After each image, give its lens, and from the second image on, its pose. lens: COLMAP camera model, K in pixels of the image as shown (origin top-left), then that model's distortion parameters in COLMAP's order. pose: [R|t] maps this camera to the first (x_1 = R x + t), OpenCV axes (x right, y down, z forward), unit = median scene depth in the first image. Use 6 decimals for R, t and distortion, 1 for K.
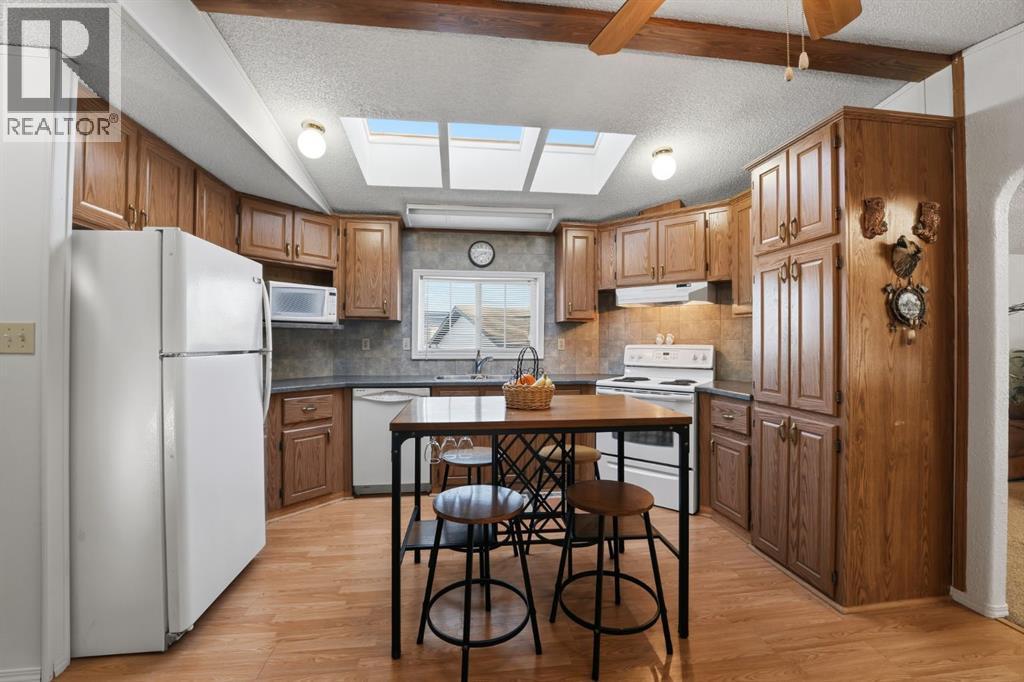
lens RADIAL K [[431.5, 0, 511.4], [0, 431.5, 334.6], [0, 0, 1]] dist [-0.029497, 0.000254]
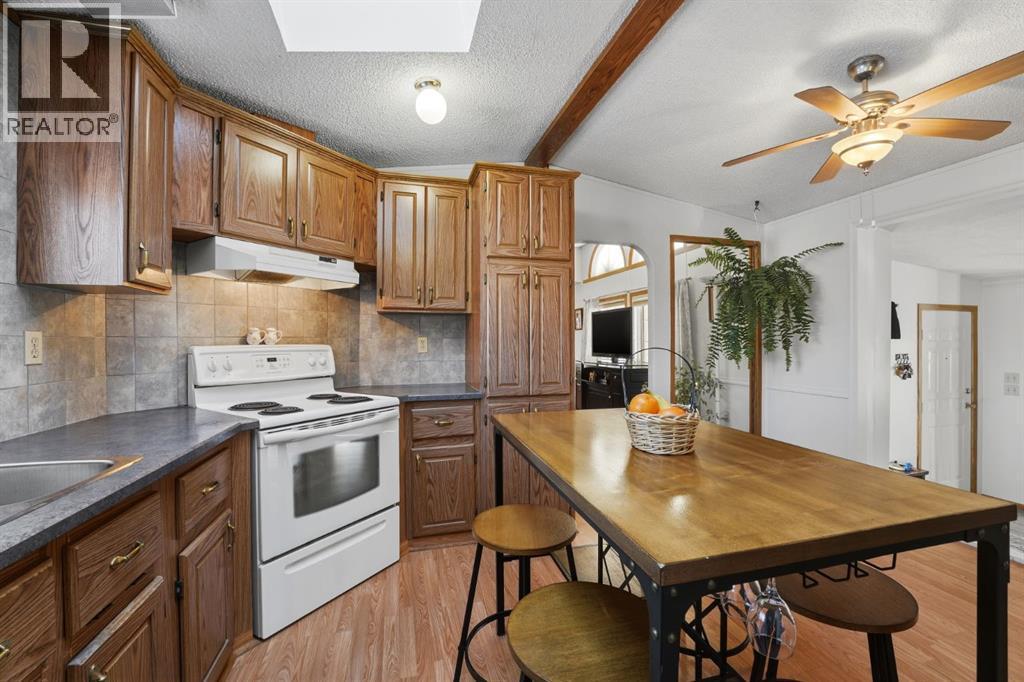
lens RADIAL K [[431.5, 0, 511.4], [0, 431.5, 334.6], [0, 0, 1]] dist [-0.029497, 0.000254]
pose [[-0.156330, 0.012636, 0.987624, -0.322250], [-0.012548, 0.999812, -0.014778, 0.013585], [-0.987625, -0.014703, -0.156142, 0.777569]]
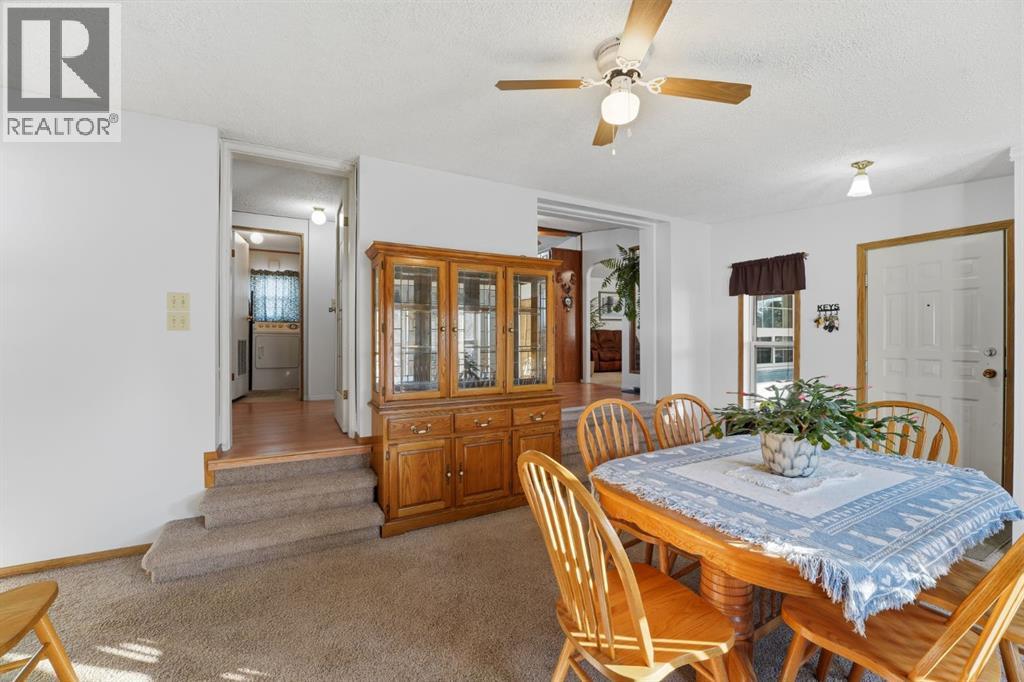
lens RADIAL K [[412.5, 0, 512.0], [0, 412.5, 341.0], [0, 0, 1]] dist [-0.000867, -0.000009]
pose [[0.935498, -0.012566, 0.353108, -0.413477], [0.006271, 0.999800, 0.018968, 0.106139], [-0.353276, -0.015530, 0.935390, -1.155479]]
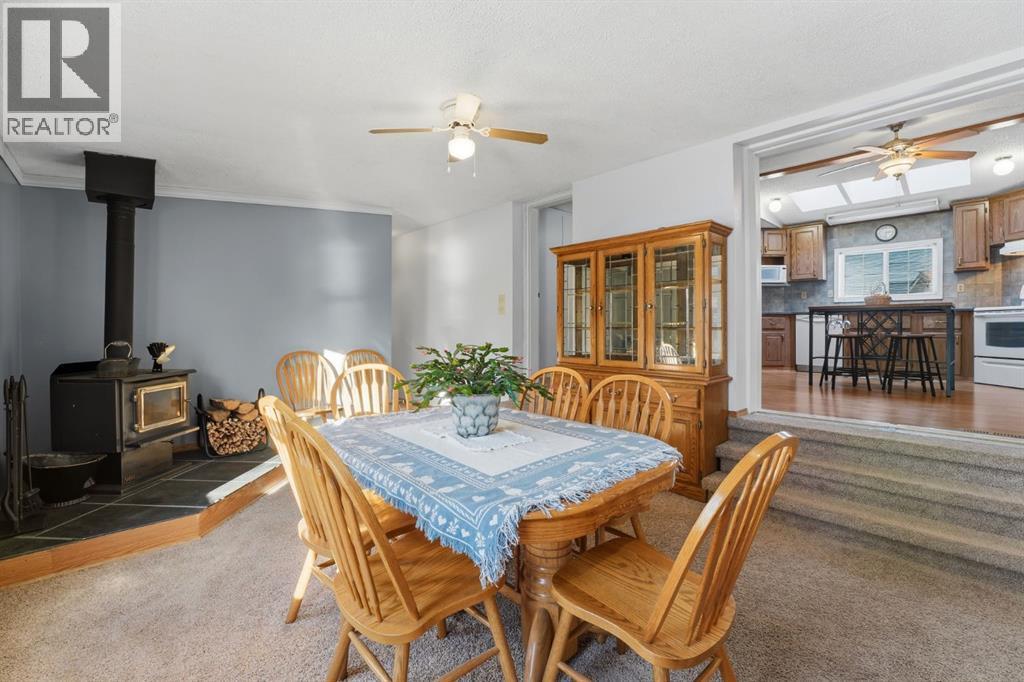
lens RADIAL K [[431.5, 0, 511.4], [0, 431.5, 334.6], [0, 0, 1]] dist [-0.029497, 0.000254]
pose [[0.585412, 0.009335, -0.810682, 0.413781], [0.018259, 0.999528, 0.024695, 0.130032], [0.810531, -0.029259, 0.584965, -1.100733]]
